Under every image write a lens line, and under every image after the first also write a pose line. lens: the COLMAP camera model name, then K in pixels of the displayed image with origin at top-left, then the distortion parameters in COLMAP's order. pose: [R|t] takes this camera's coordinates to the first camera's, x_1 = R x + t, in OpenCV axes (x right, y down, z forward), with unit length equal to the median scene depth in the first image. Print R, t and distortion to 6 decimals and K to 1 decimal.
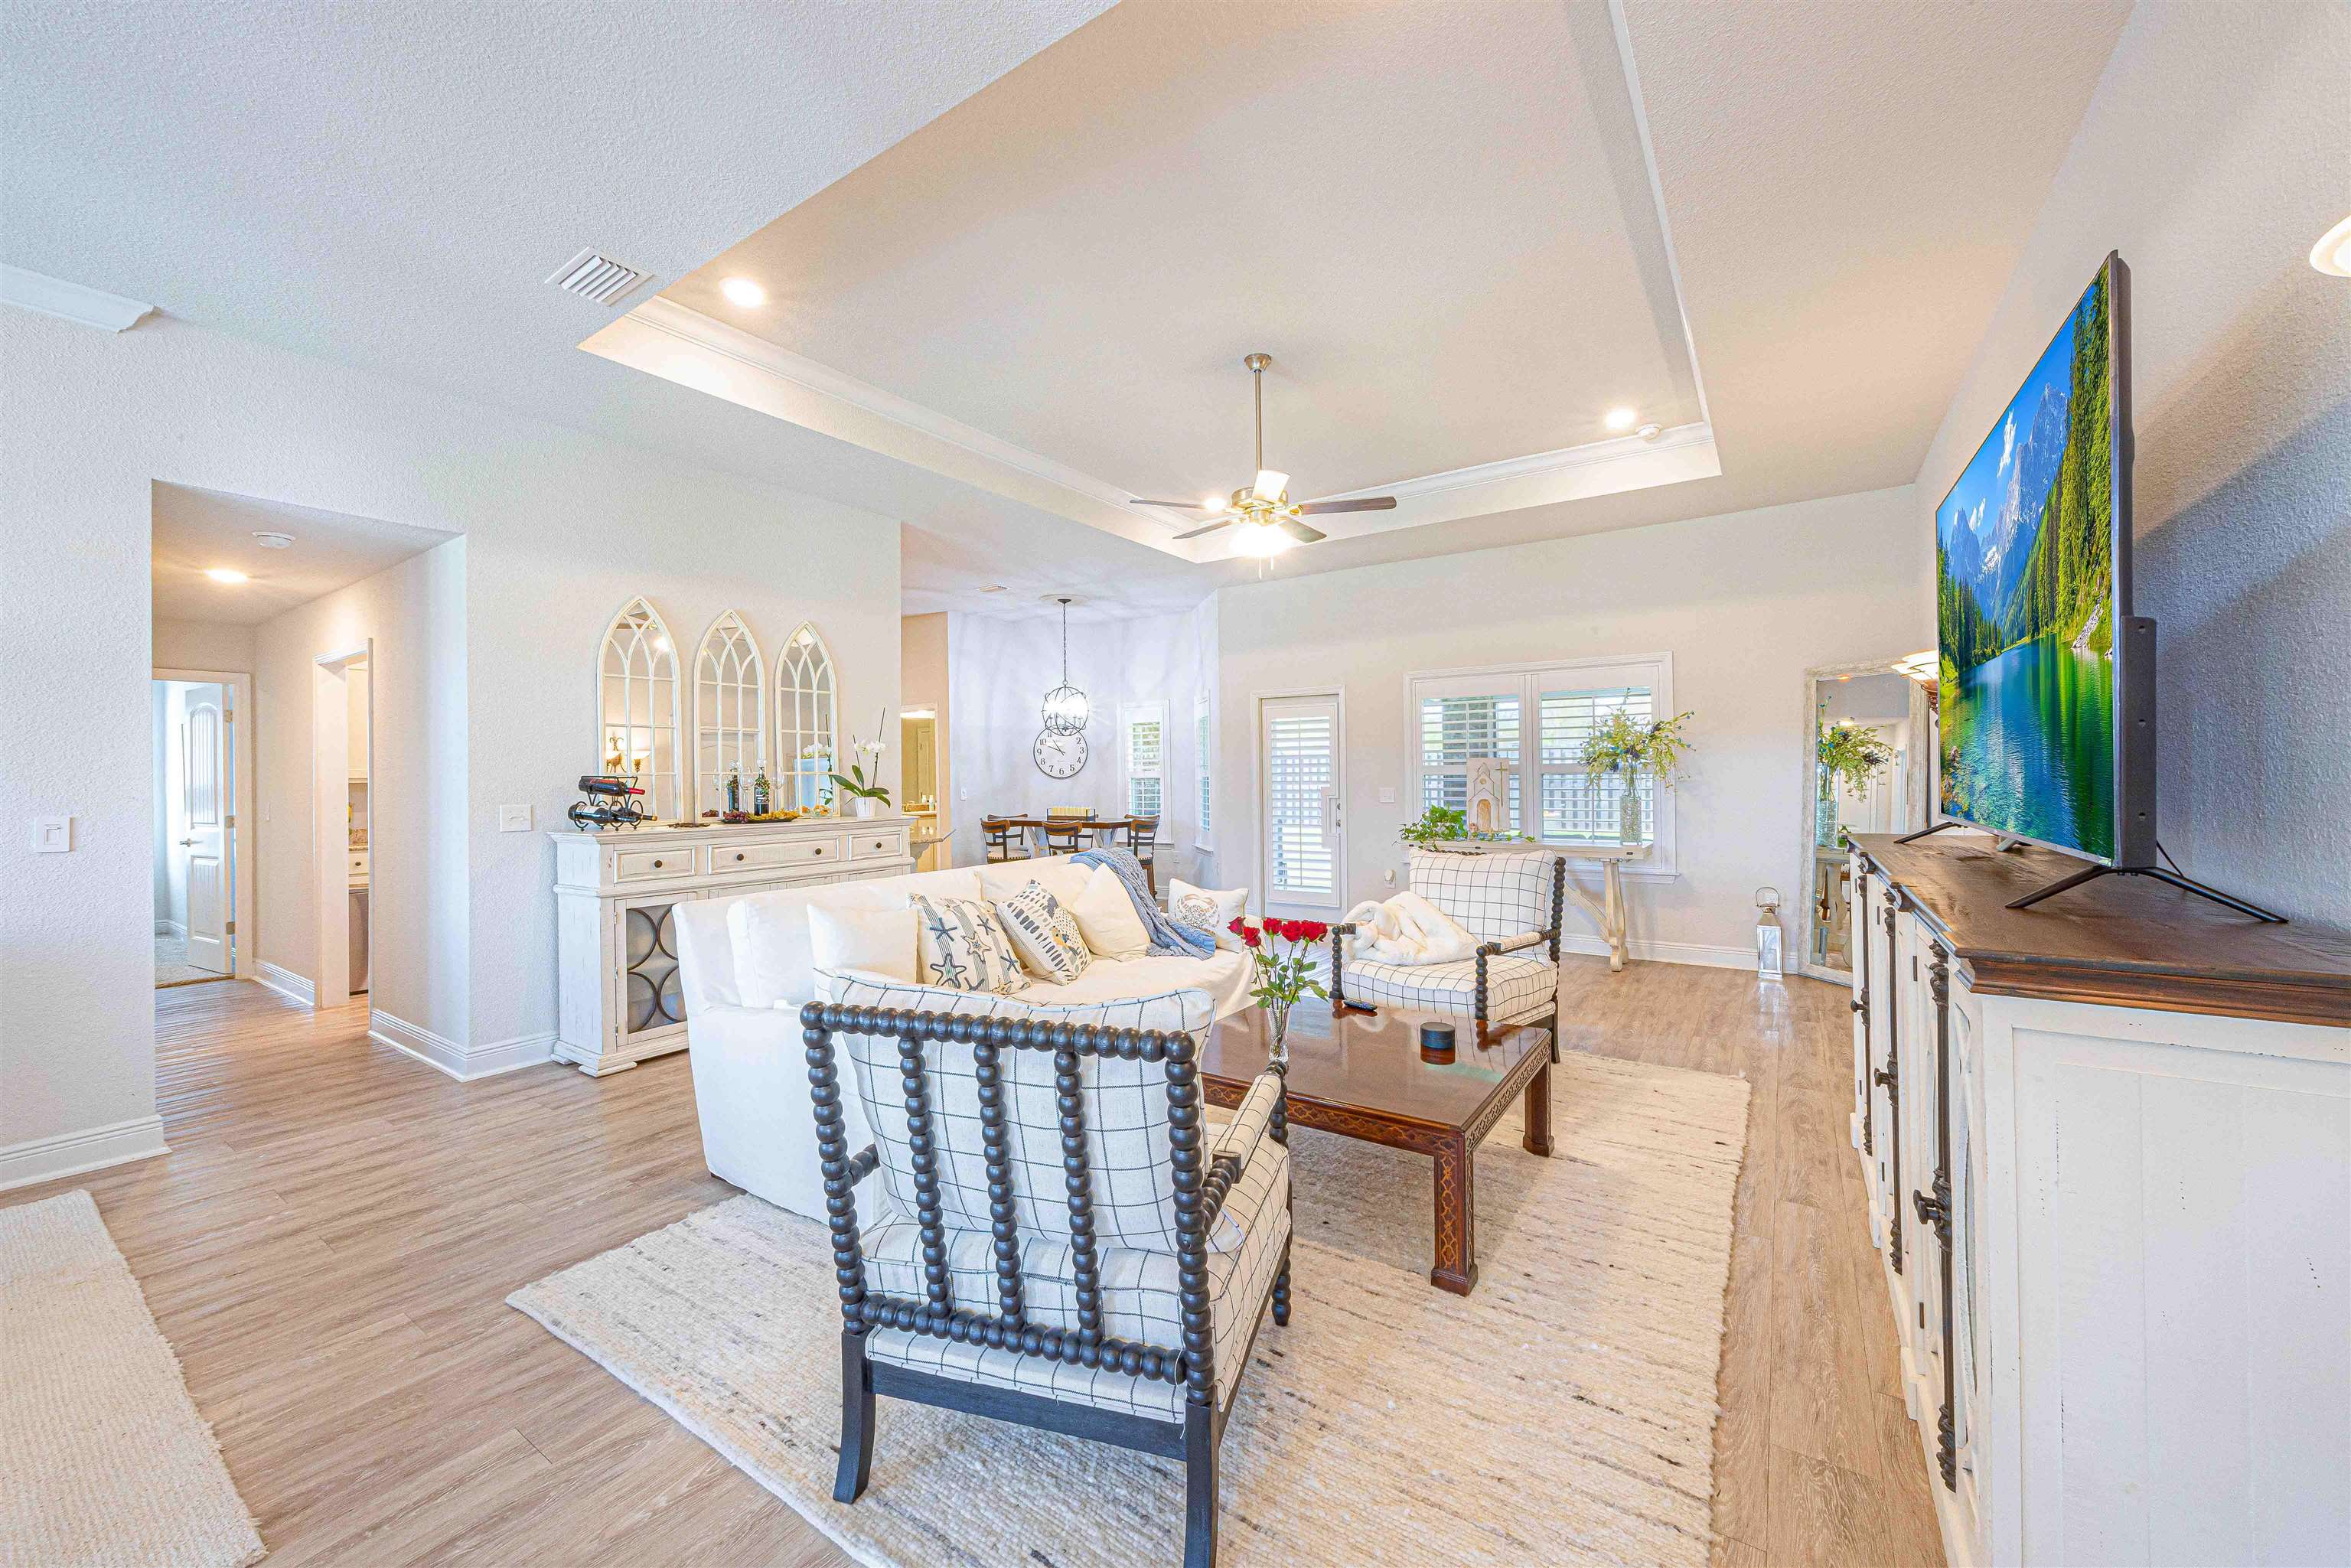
lens RADIAL K [[893.9, 0, 1174.5], [0, 893.9, 774.6], [0, 0, 1]] dist [-0.001511, -0.000153]
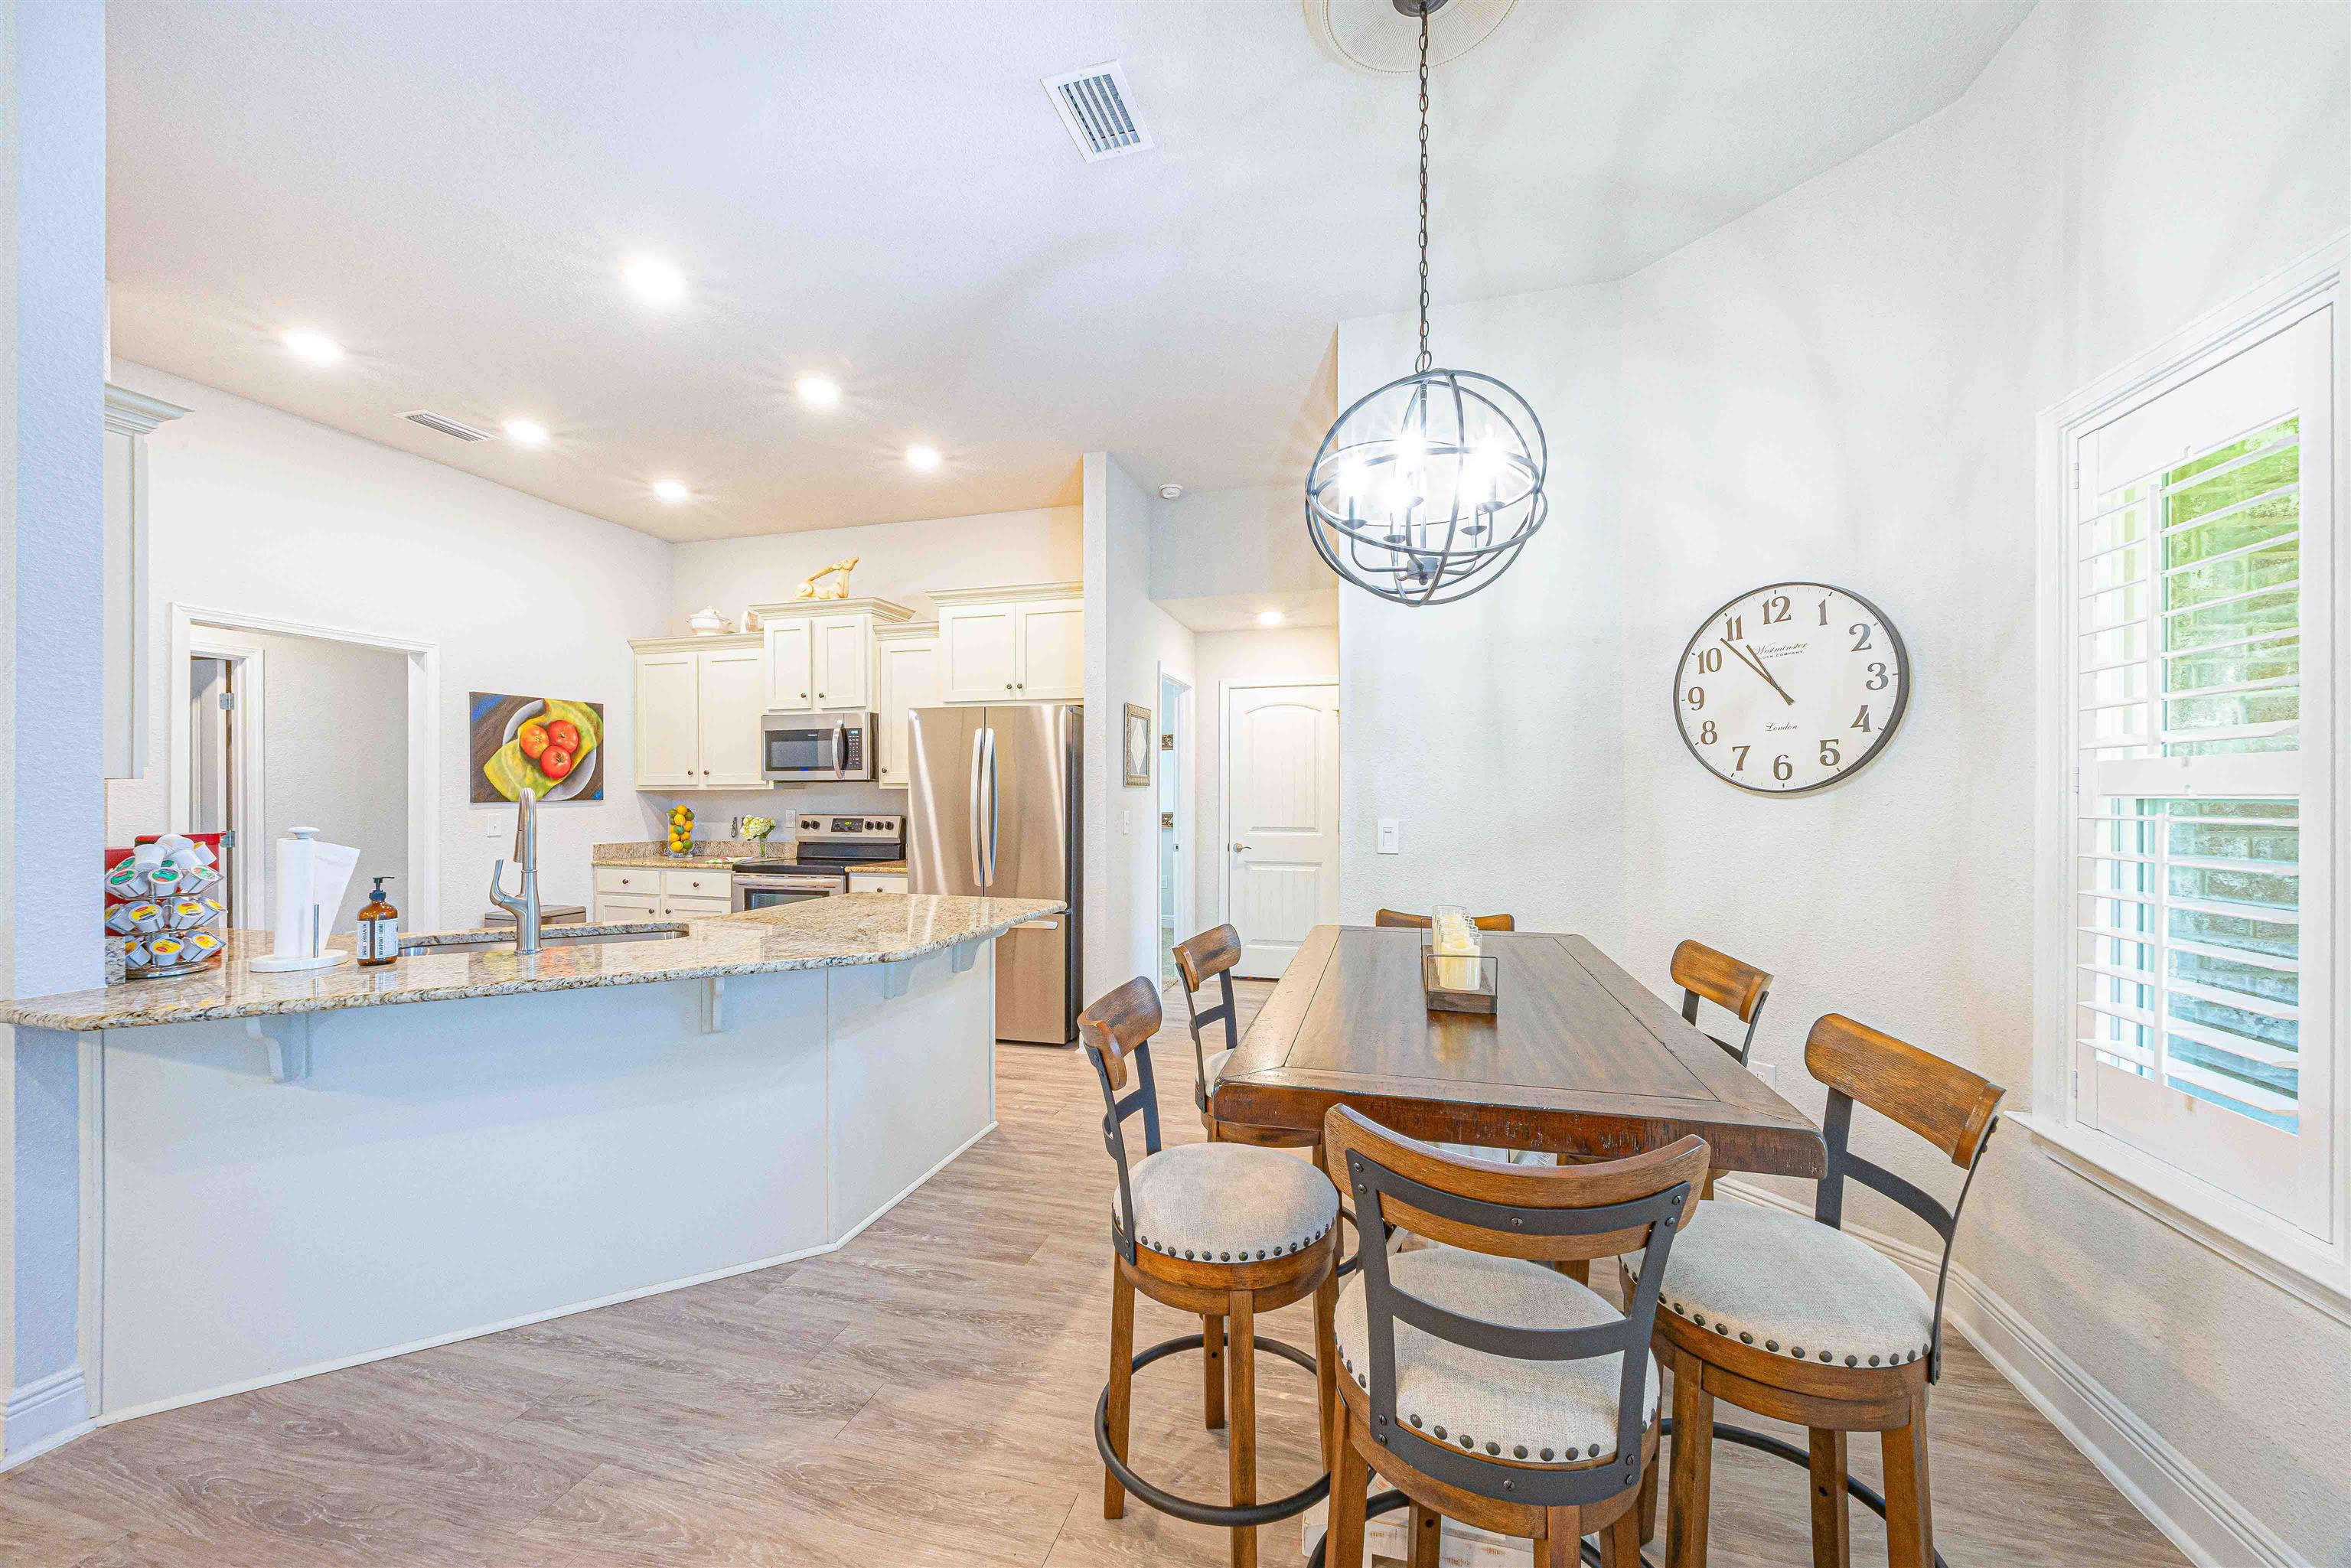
lens RADIAL K [[893.9, 0, 1174.5], [0, 893.9, 774.6], [0, 0, 1]] dist [-0.001511, -0.000153]
pose [[0.332602, -0.006310, -0.943046, 0.142920], [0.000737, 0.999979, -0.006430, 0.001154], [0.943067, 0.001443, 0.332600, 1.781404]]
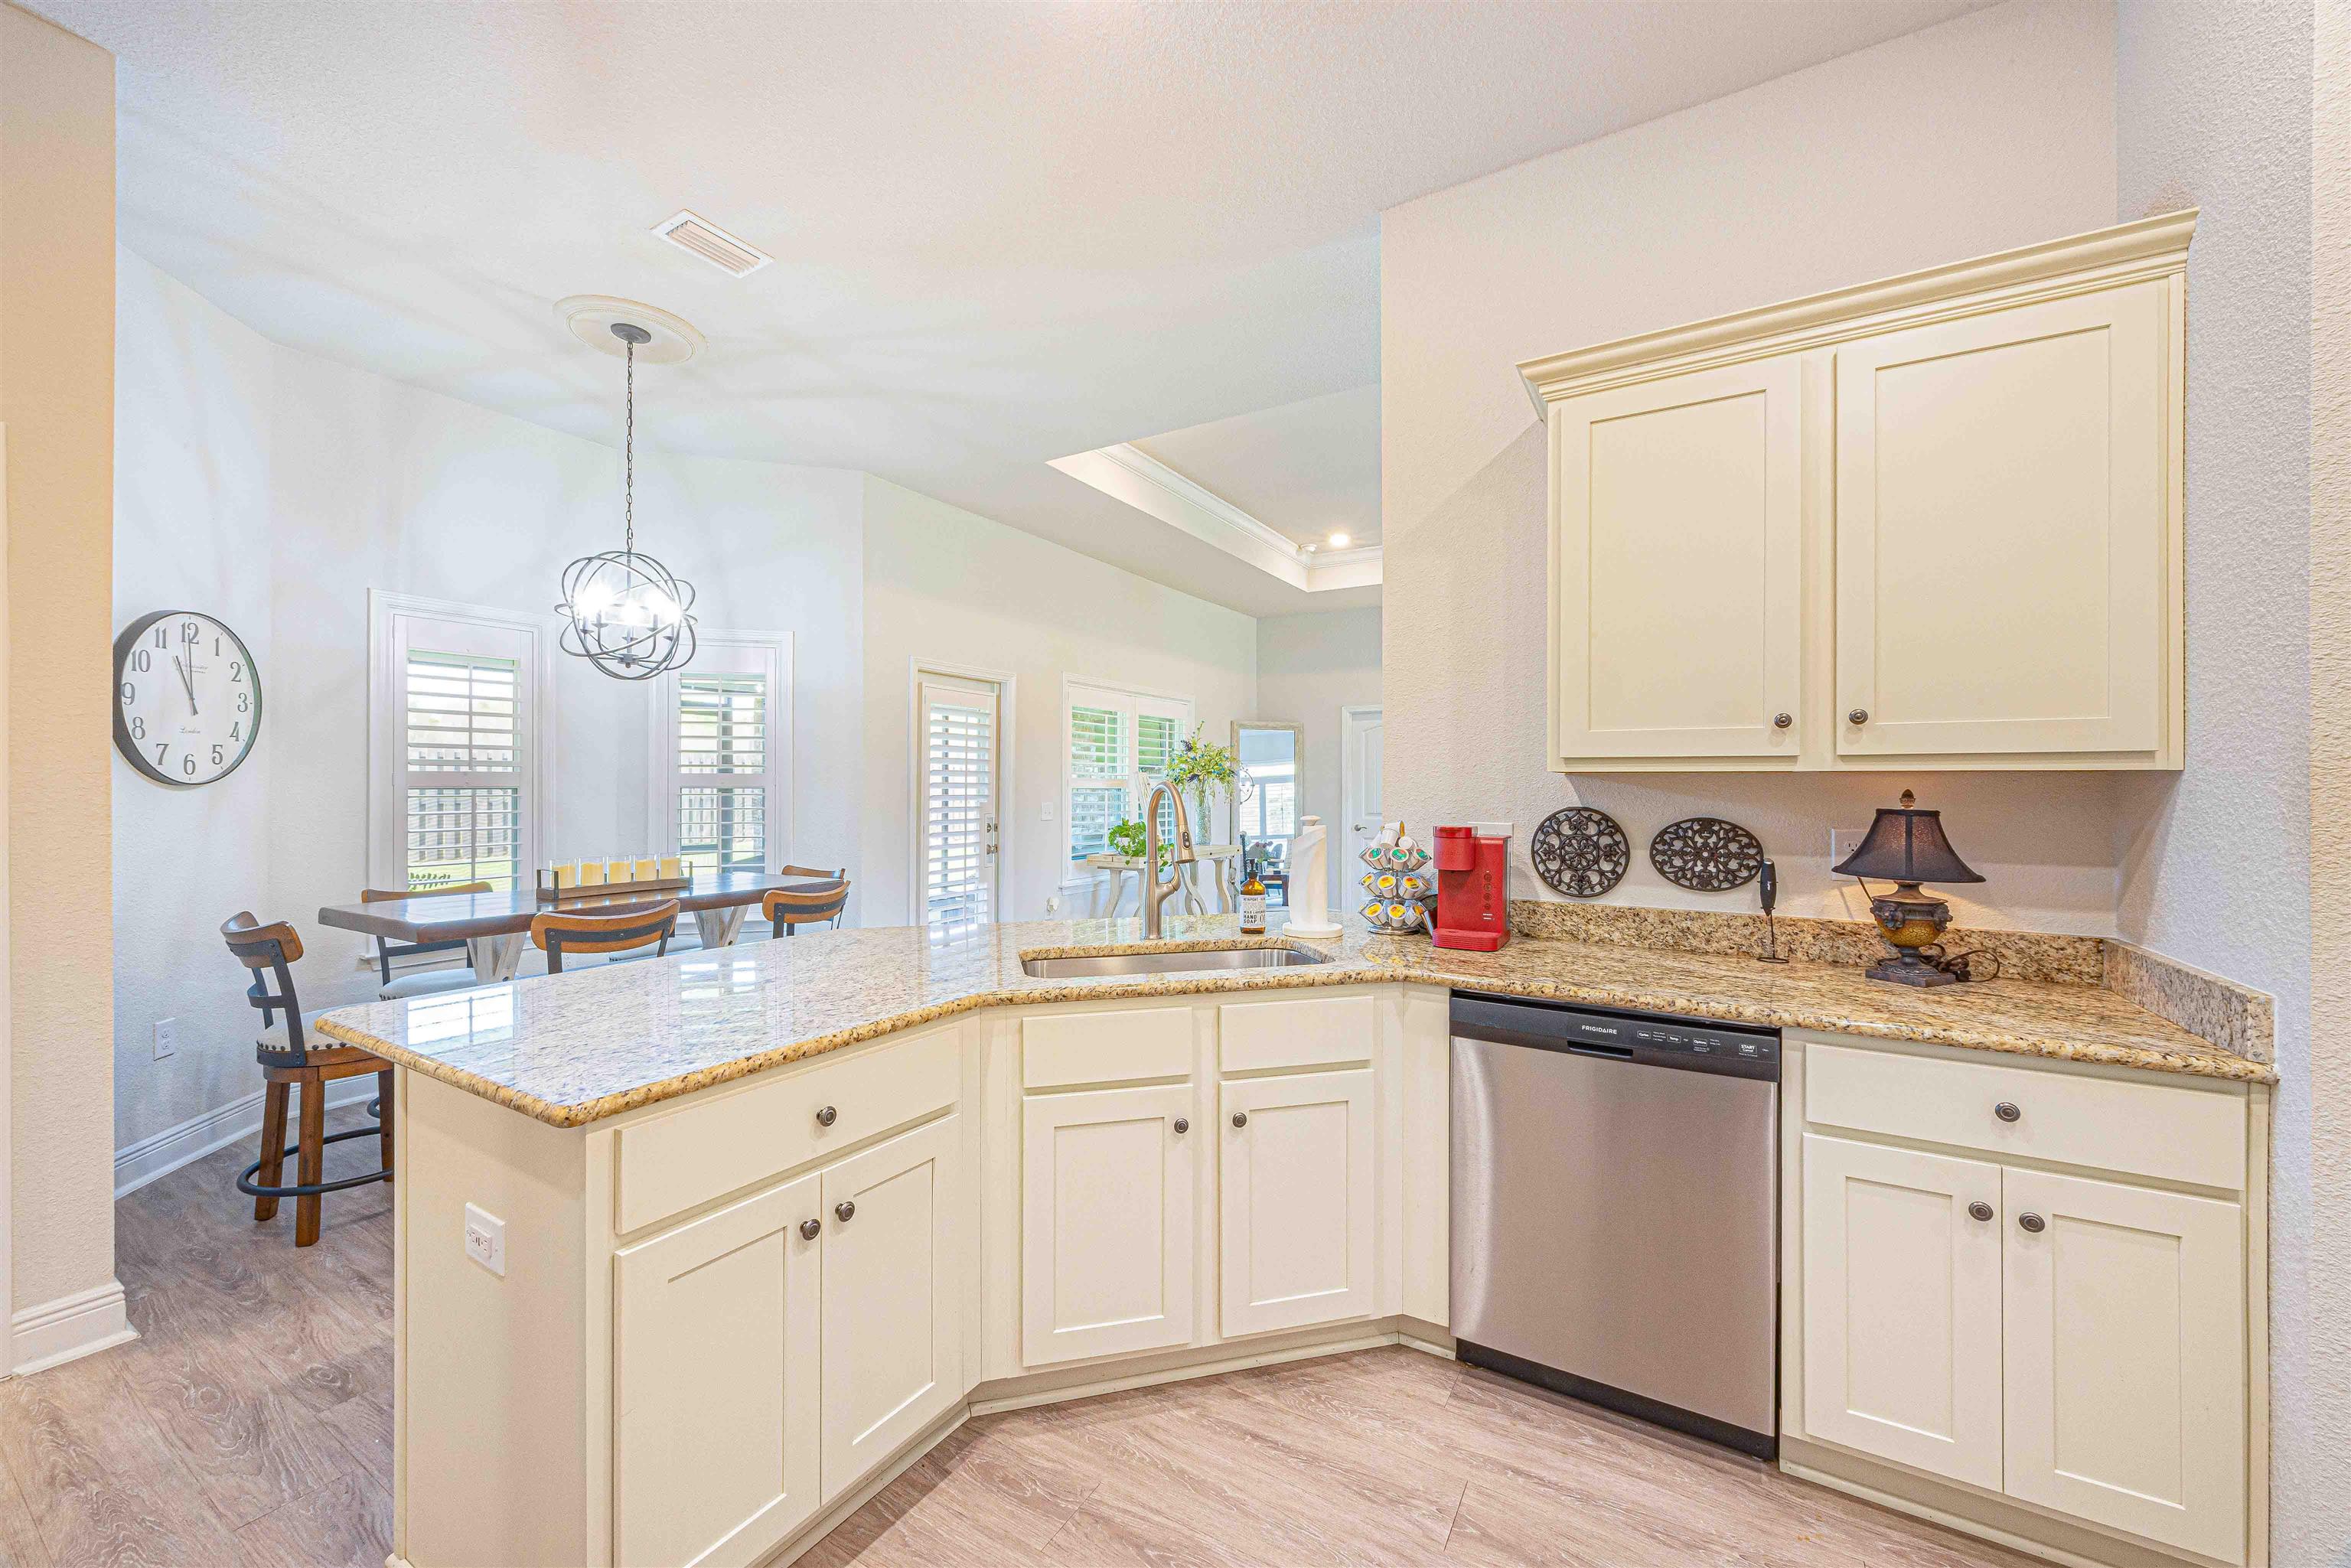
lens RADIAL K [[893.9, 0, 1174.5], [0, 893.9, 774.6], [0, 0, 1]] dist [-0.001511, -0.000153]
pose [[-0.052850, 0.025108, 0.998287, -1.088425], [-0.005017, 0.999665, -0.025408, 0.015669], [-0.998590, -0.006351, -0.052706, 1.604866]]
